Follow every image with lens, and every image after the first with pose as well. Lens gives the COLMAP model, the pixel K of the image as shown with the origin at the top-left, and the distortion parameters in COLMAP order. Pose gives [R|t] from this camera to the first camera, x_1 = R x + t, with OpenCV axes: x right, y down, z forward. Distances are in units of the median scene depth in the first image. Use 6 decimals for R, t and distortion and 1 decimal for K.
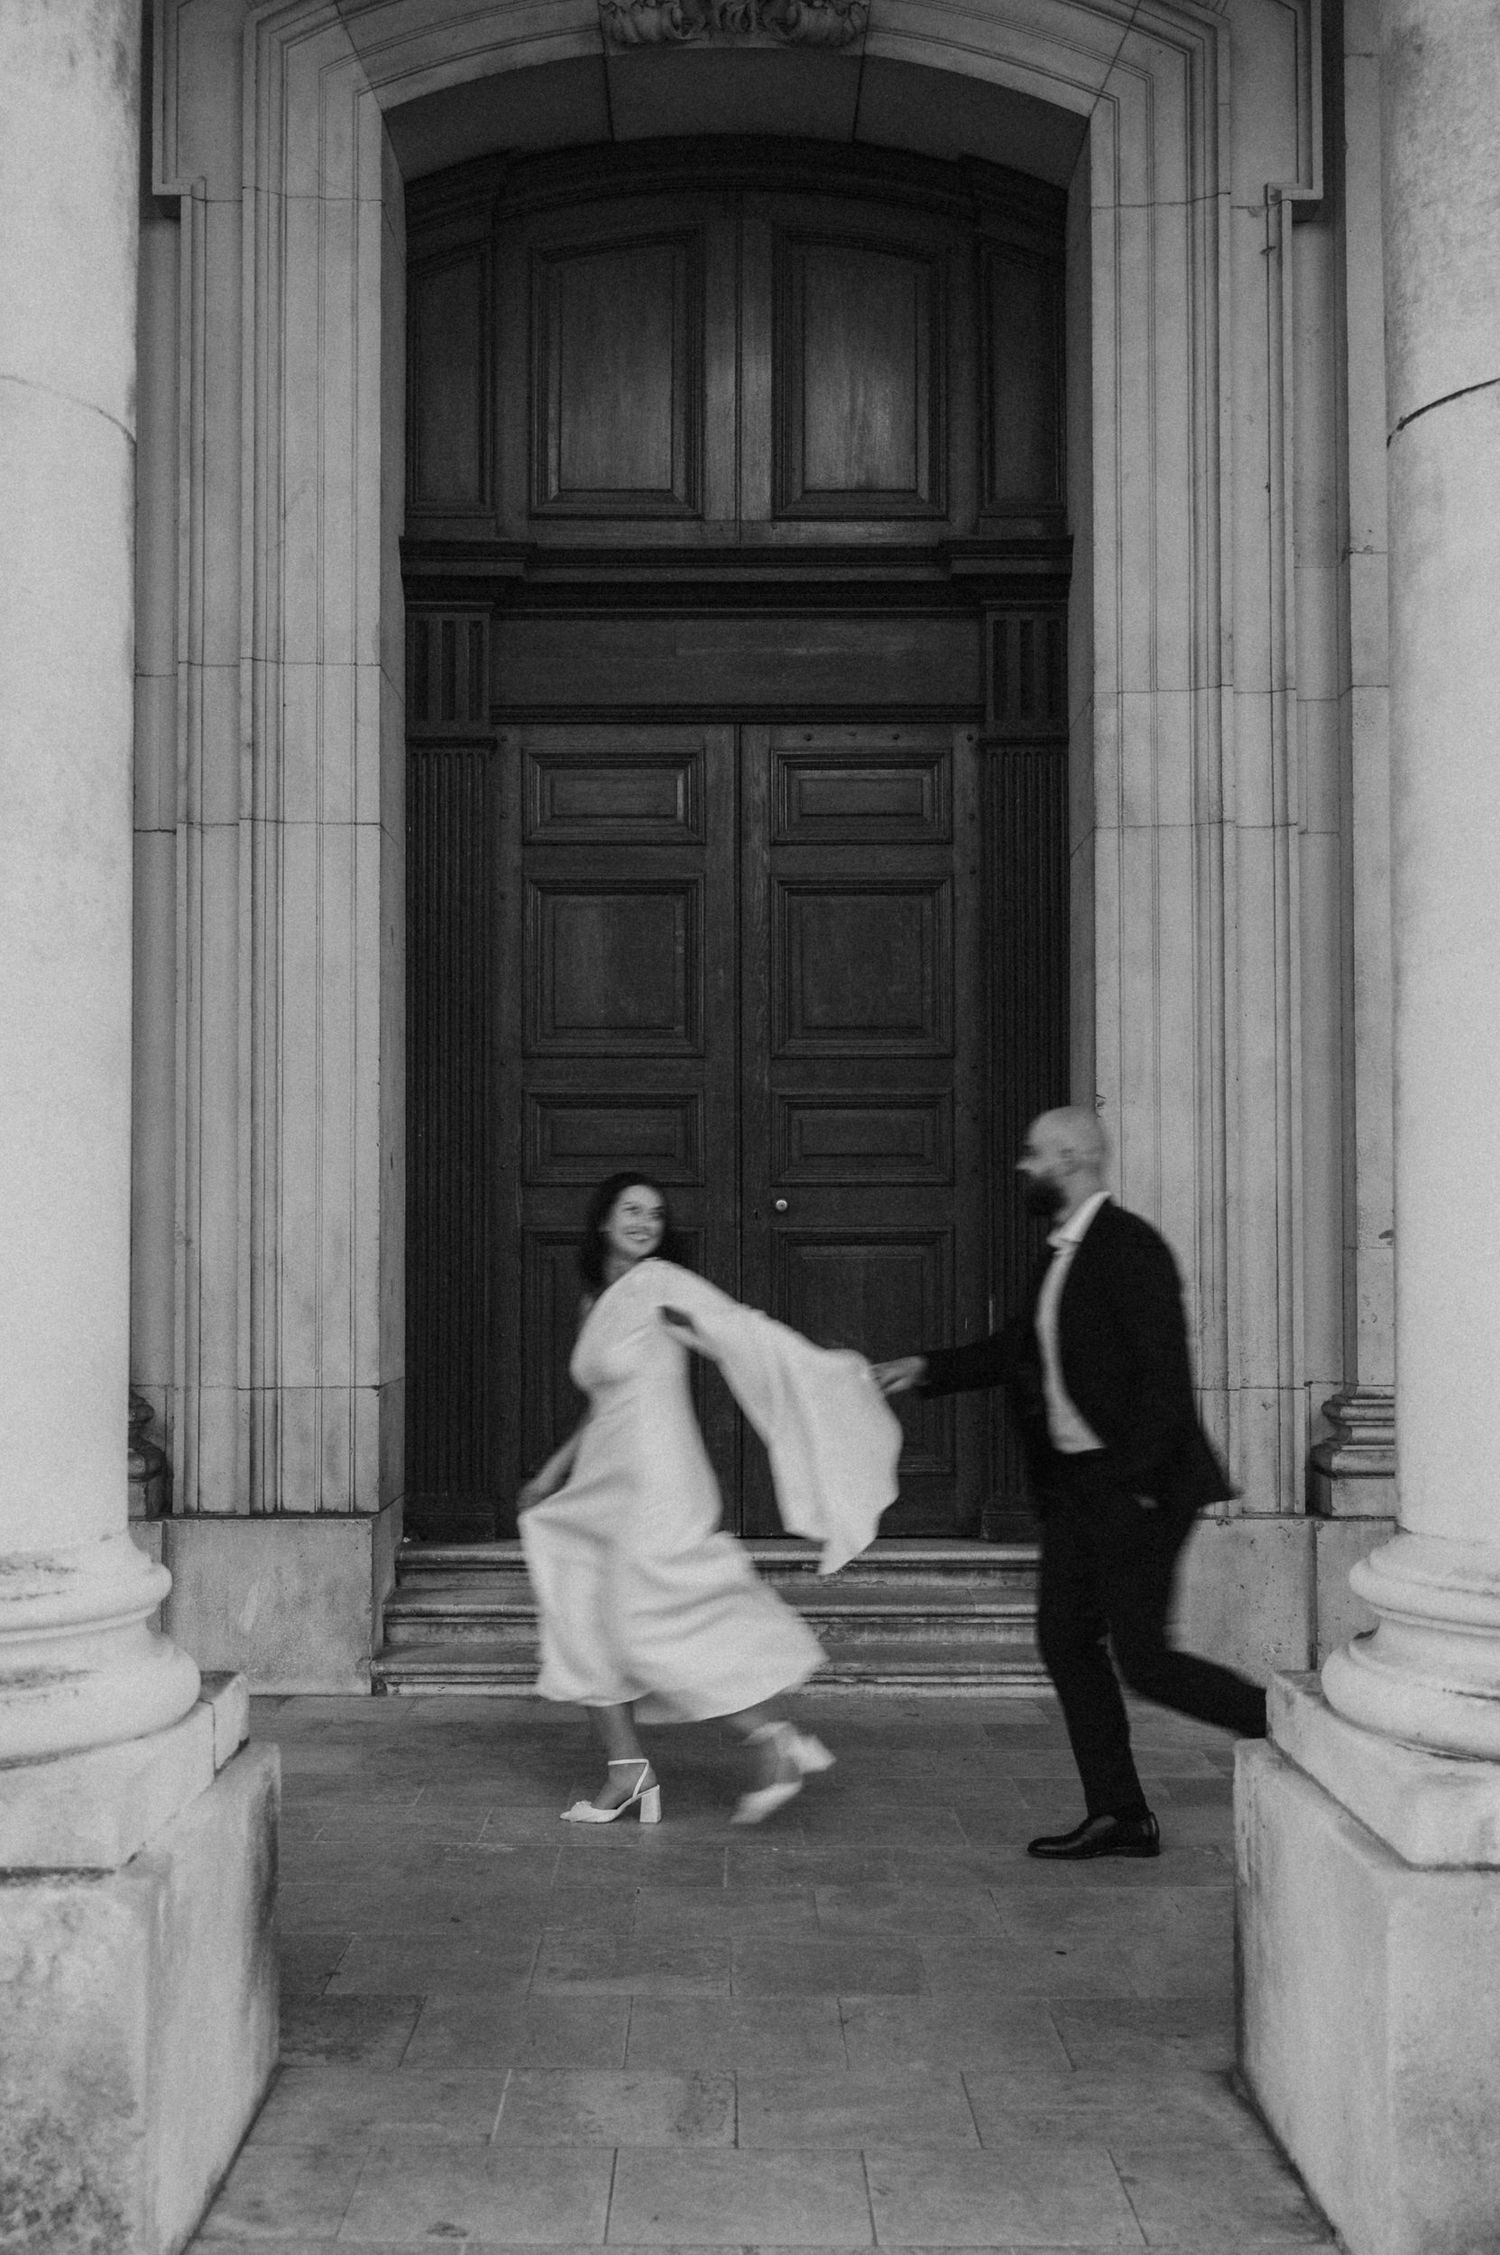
lens RADIAL K [[2590.2, 0, 709.9], [0, 2590.2, 1168.6], [0, 0, 1]] dist [0.003669, -0.002220]
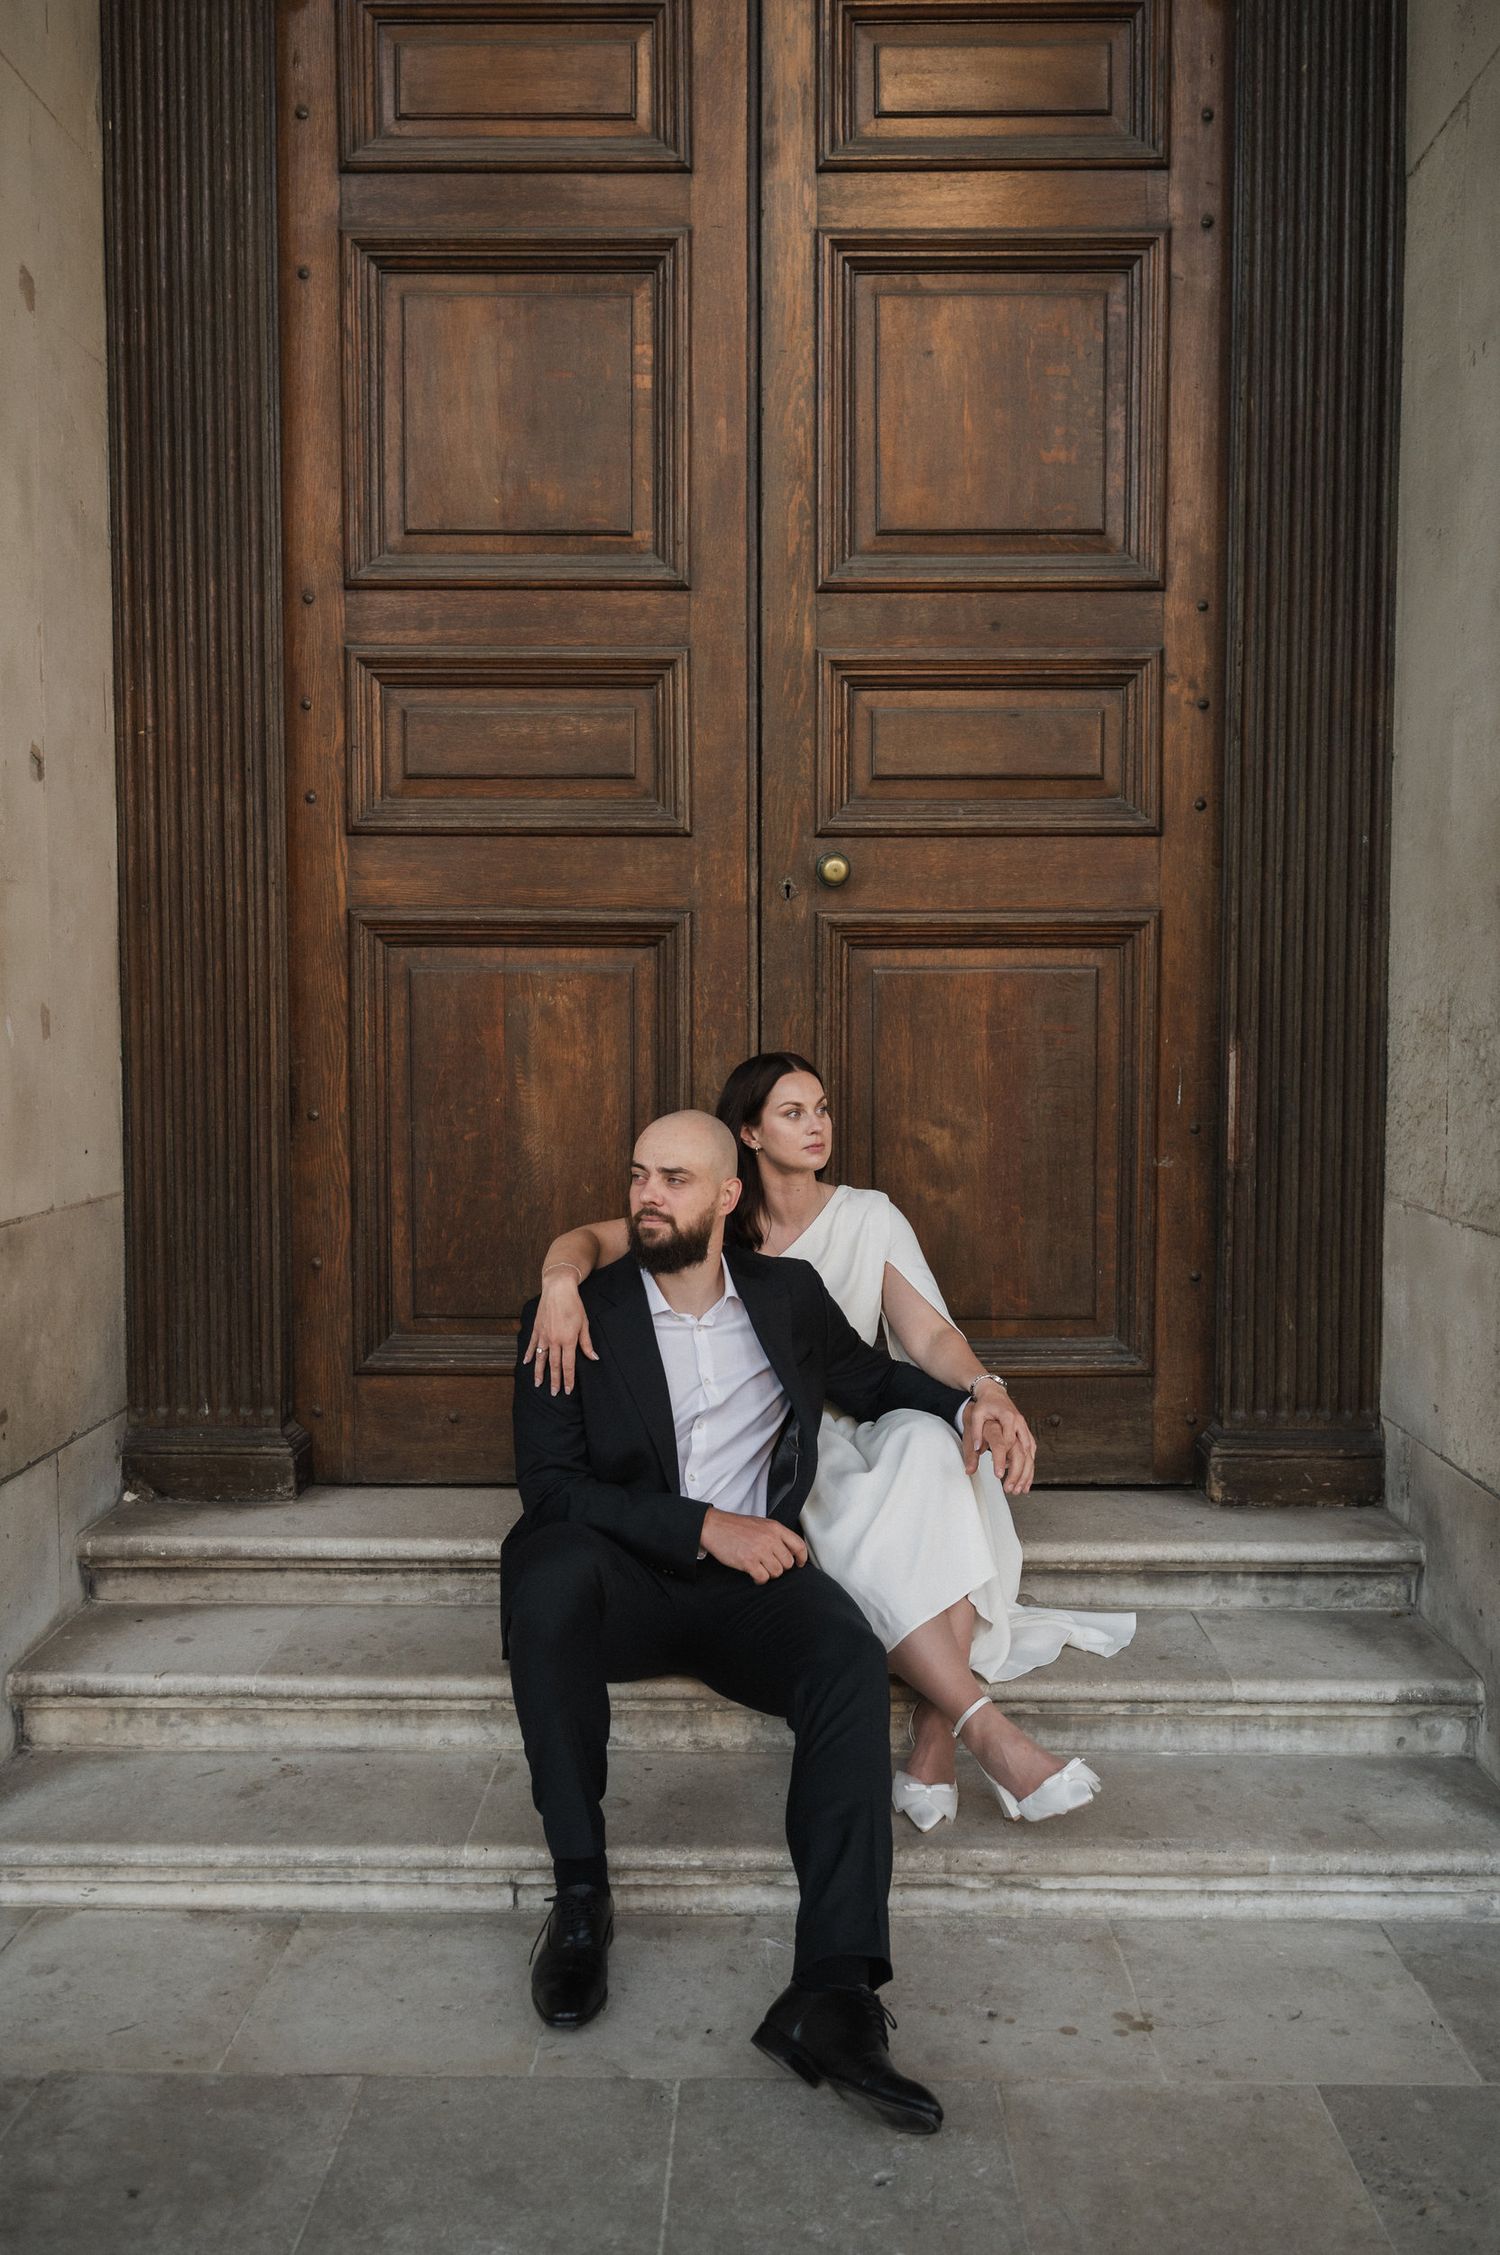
lens RADIAL K [[1648.3, 0, 781.3], [0, 1648.3, 1116.1], [0, 0, 1]] dist [-0.003282, -0.005442]
pose [[0.999983, 0.002541, -0.005288, 0.019907], [-0.002064, 0.996083, 0.088402, 0.036854], [0.005492, -0.088390, 0.996071, 0.708932]]
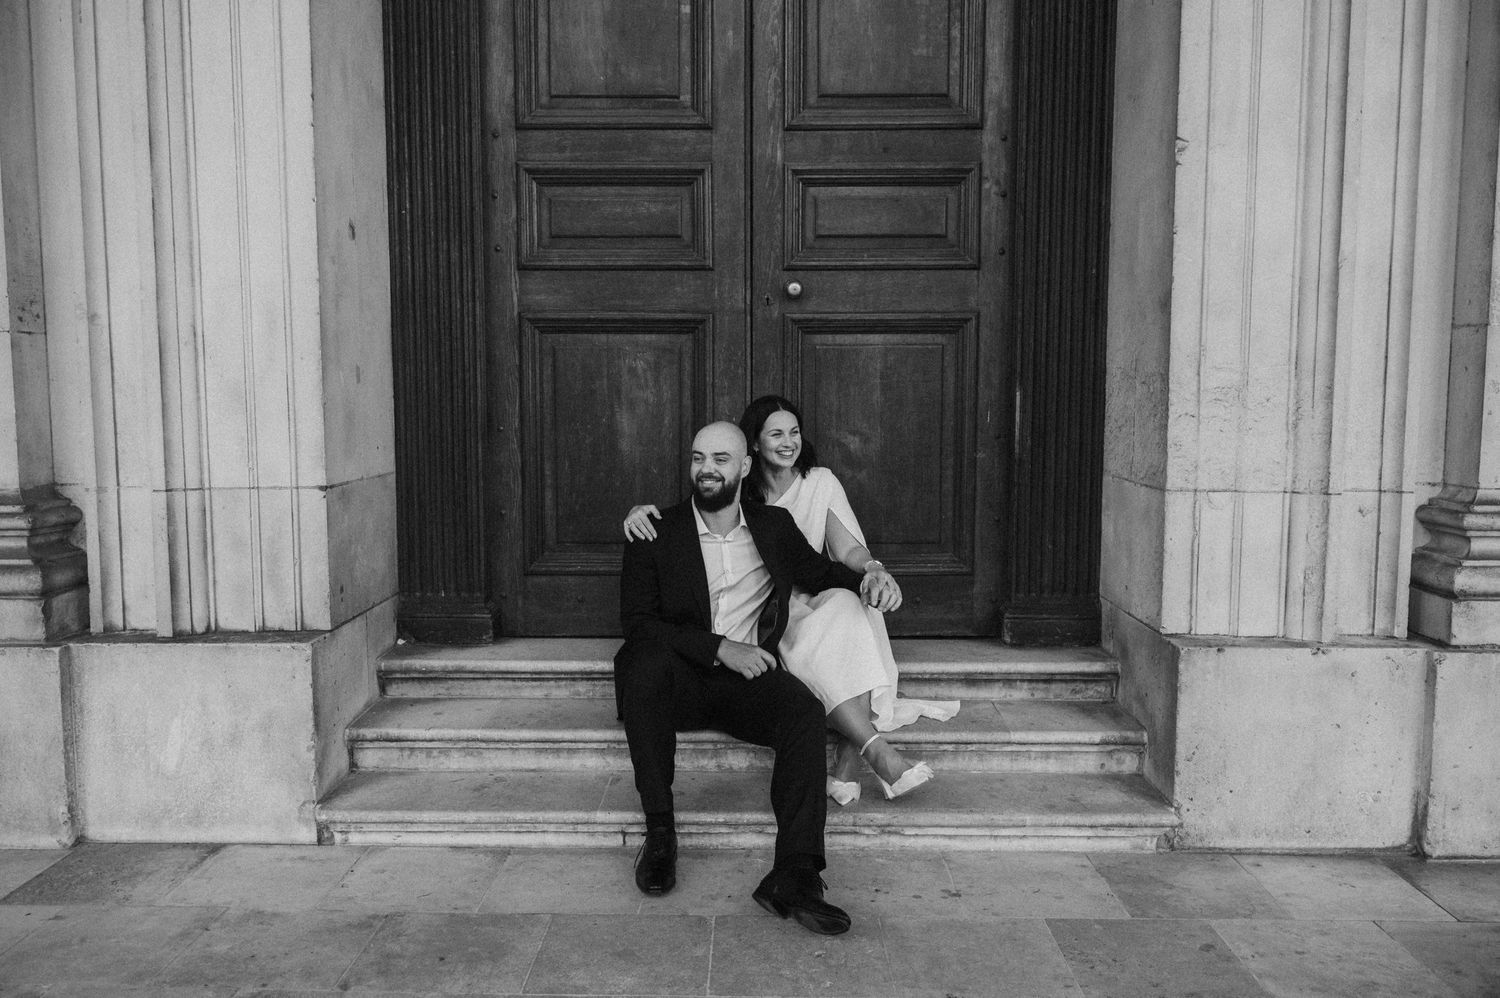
lens RADIAL K [[1096.4, 0, 750.0], [0, 1096.4, 499.0], [0, 0, 1]] dist [-0.003282, -0.005442]
pose [[0.999947, 0.002114, -0.010117, 0.016851], [-0.000834, 0.992169, 0.124902, 0.042631], [0.010302, -0.124886, 0.992118, 0.641556]]
